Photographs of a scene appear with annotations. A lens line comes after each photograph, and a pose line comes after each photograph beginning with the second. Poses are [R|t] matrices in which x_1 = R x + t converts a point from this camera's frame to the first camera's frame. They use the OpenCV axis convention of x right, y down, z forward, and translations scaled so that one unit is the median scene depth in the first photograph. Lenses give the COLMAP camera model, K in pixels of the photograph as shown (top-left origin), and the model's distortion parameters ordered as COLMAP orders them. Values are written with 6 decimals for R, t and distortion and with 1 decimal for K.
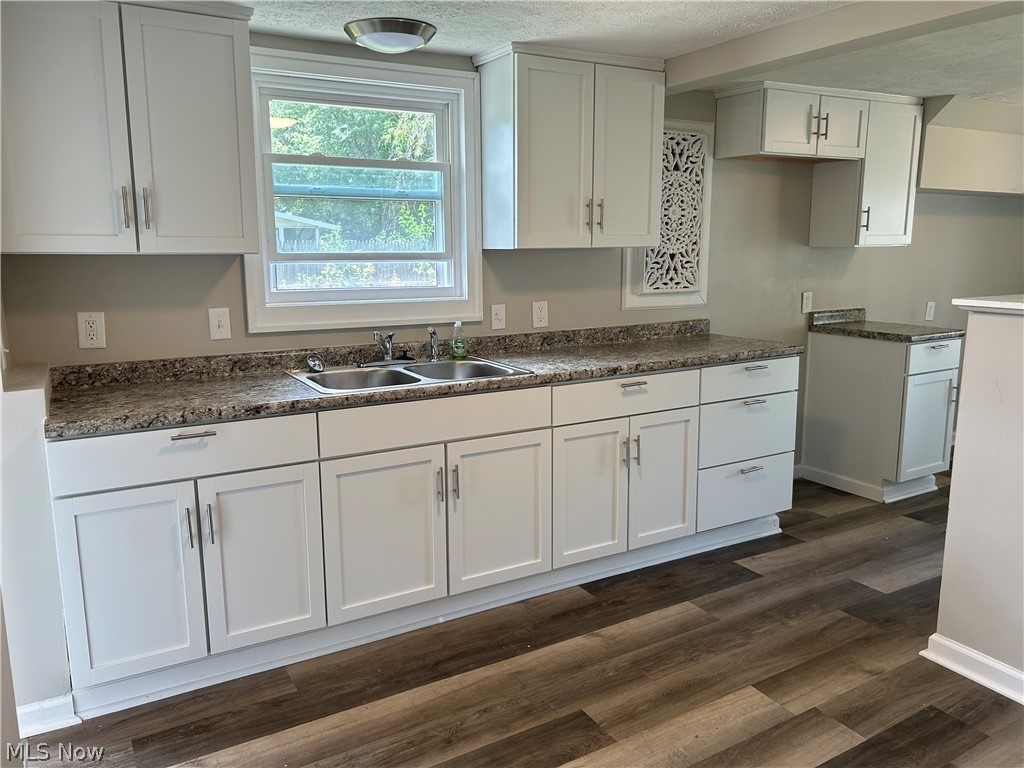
lens RADIAL K [[775.9, 0, 512.3], [0, 775.9, 382.8], [0, 0, 1]] dist [0.037051, -0.033161]
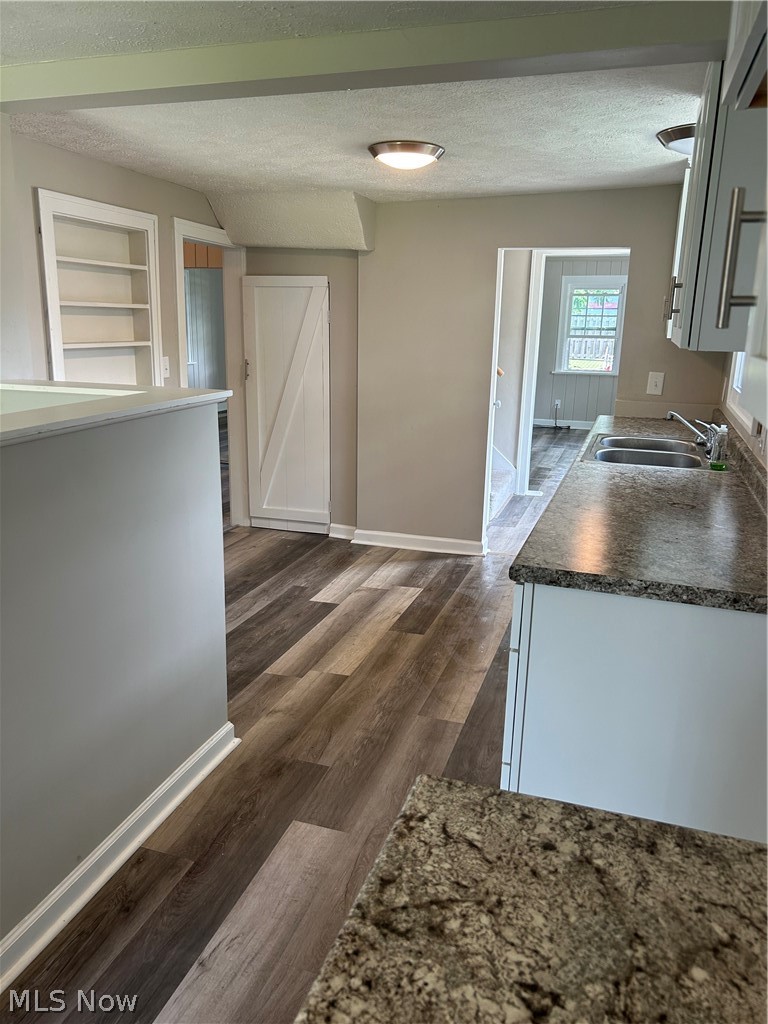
lens RADIAL K [[775.9, 0, 382.8], [0, 775.9, 509.3], [0, 0, 1]] dist [0.037051, -0.033161]
pose [[-0.748090, 0.150884, -0.646216, 1.028019], [-0.136384, 0.918061, 0.372240, -0.346266], [0.649431, 0.366602, -0.666214, 1.746228]]
